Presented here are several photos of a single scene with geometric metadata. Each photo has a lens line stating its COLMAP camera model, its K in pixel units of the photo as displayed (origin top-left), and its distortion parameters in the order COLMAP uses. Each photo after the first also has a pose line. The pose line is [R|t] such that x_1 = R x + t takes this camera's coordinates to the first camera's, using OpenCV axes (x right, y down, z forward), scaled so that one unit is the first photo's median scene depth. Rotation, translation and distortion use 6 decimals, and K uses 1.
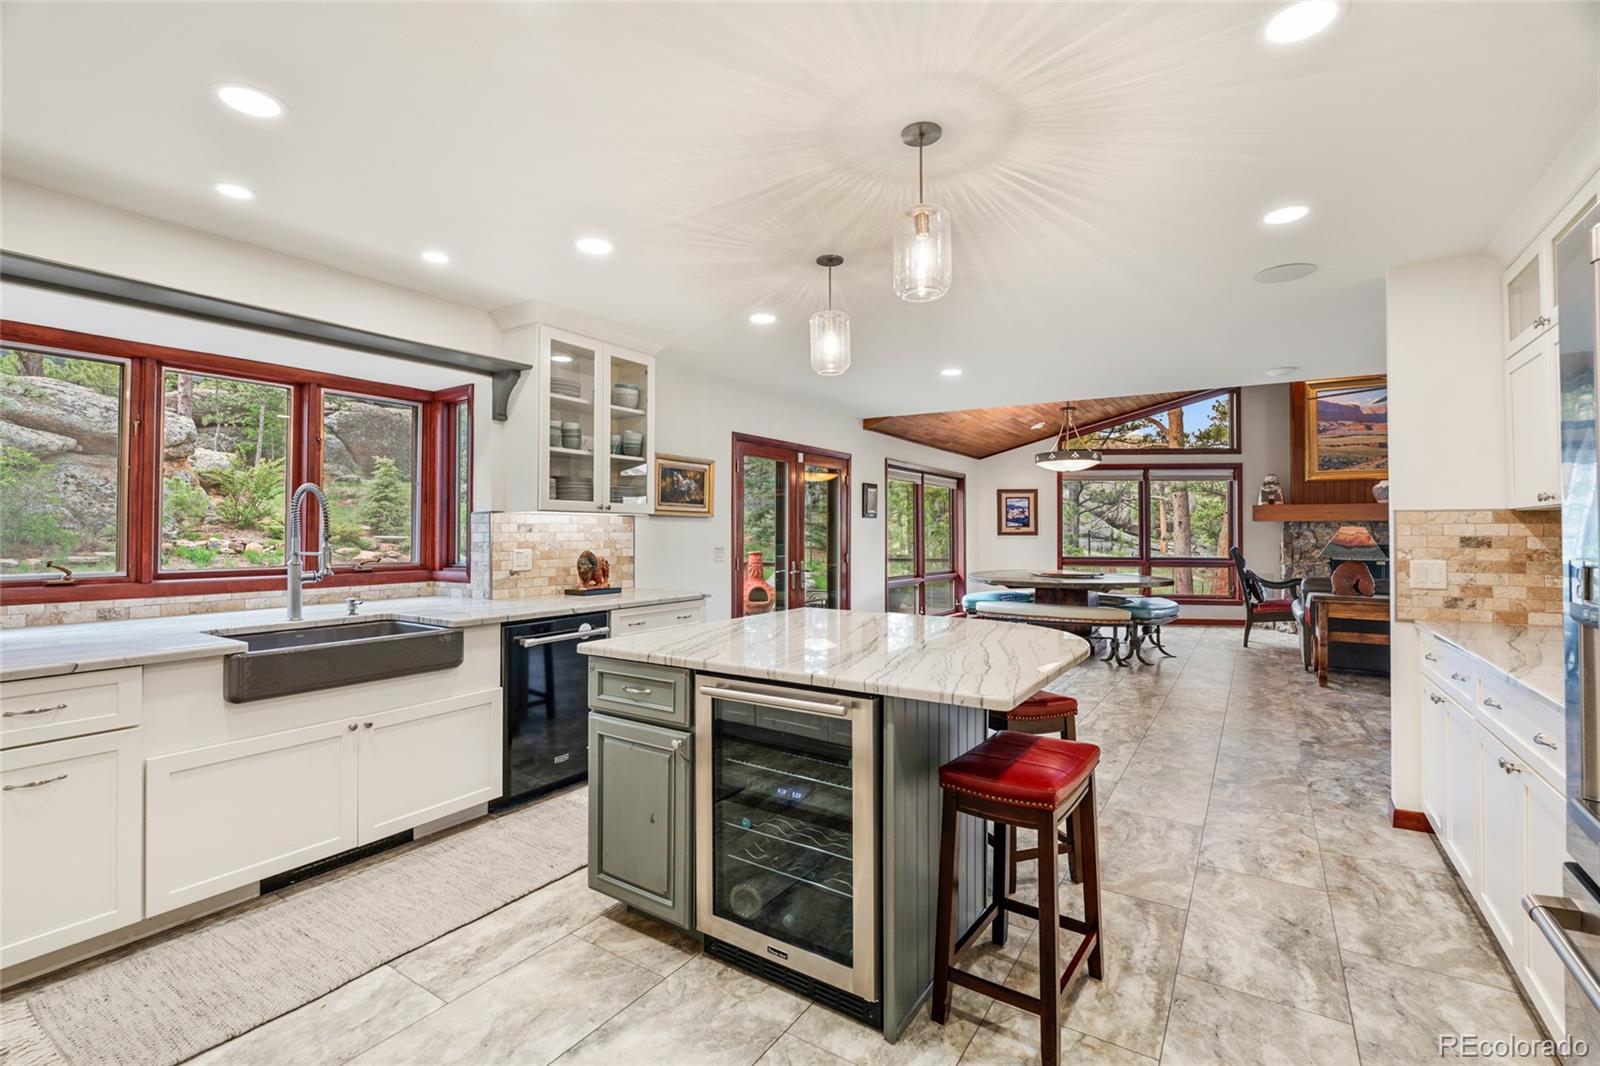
lens RADIAL K [[703.1, 0, 791.6], [0, 703.1, 523.0], [0, 0, 1]] dist [-0.022523, 0.004829]
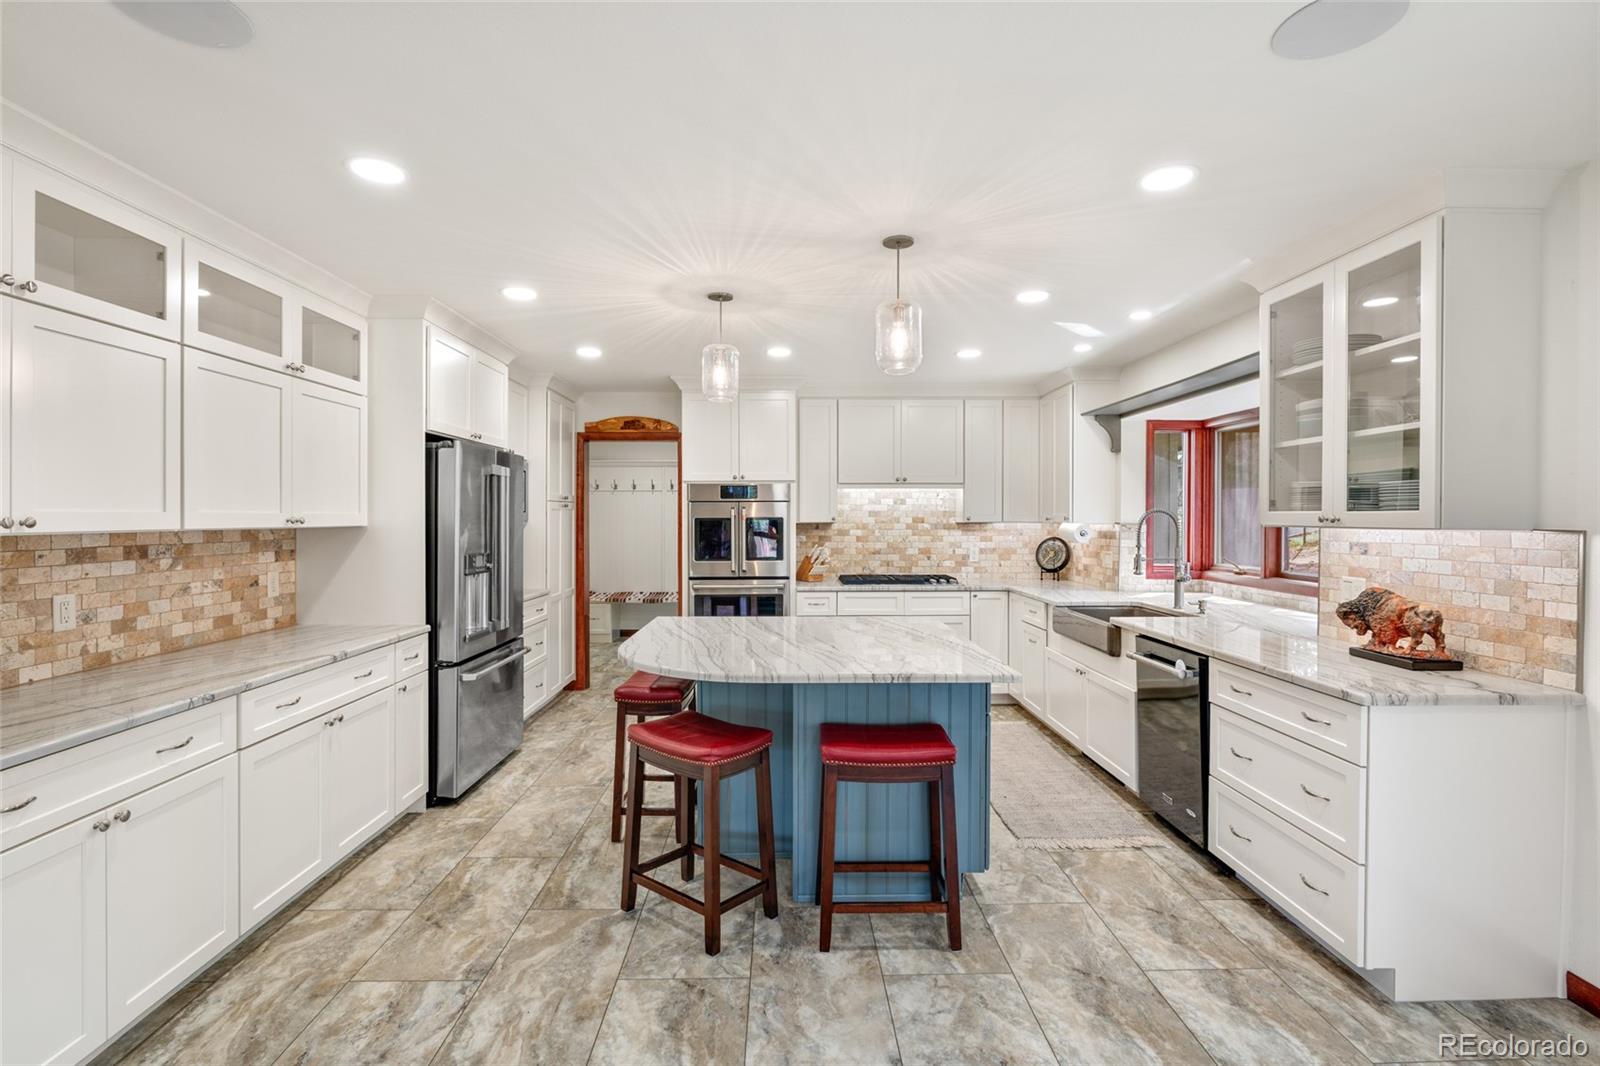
lens RADIAL K [[703.1, 0, 806.9], [0, 703.1, 546.1], [0, 0, 1]] dist [-0.022523, 0.004829]
pose [[-0.808252, 0.020508, -0.588479, 0.230313], [0.003315, 0.999536, 0.030280, -0.008809], [0.588827, 0.022523, -0.807945, 0.574093]]
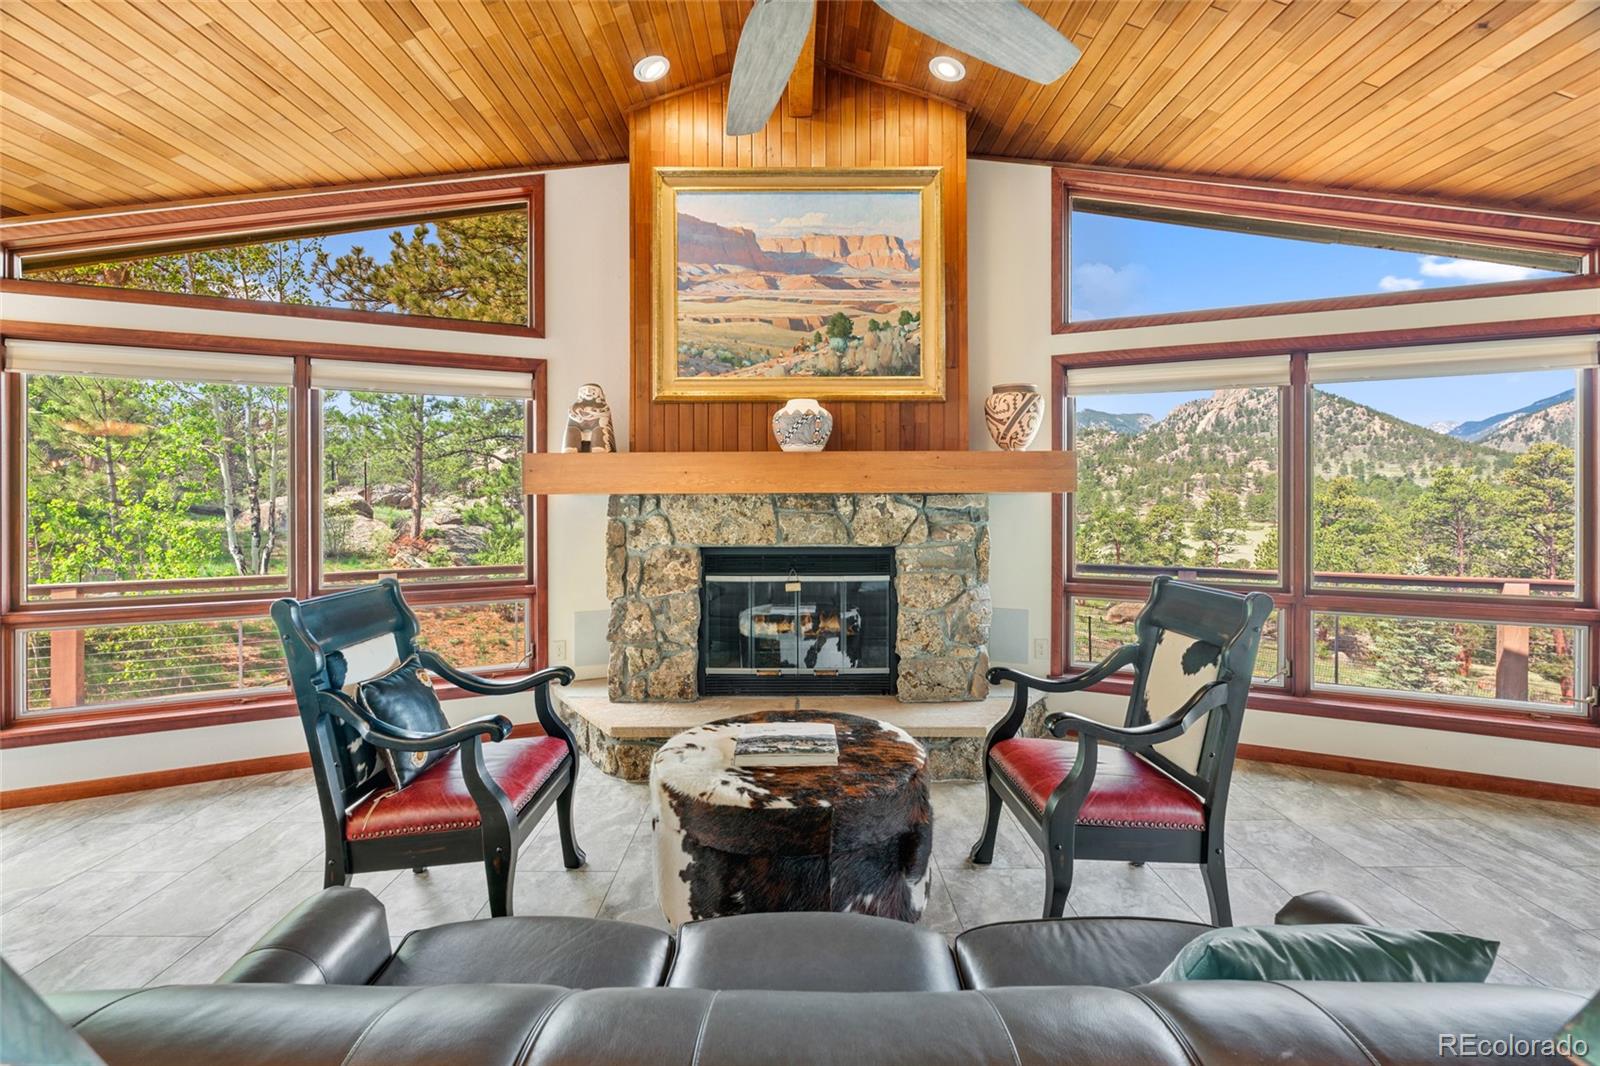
lens RADIAL K [[703.1, 0, 792.1], [0, 703.1, 503.6], [0, 0, 1]] dist [-0.022523, 0.004829]
pose [[0.832050, -0.007954, 0.554643, 0.590647], [-0.000206, 0.999893, 0.014648, -0.003420], [-0.554700, -0.012302, 0.831959, 0.615655]]
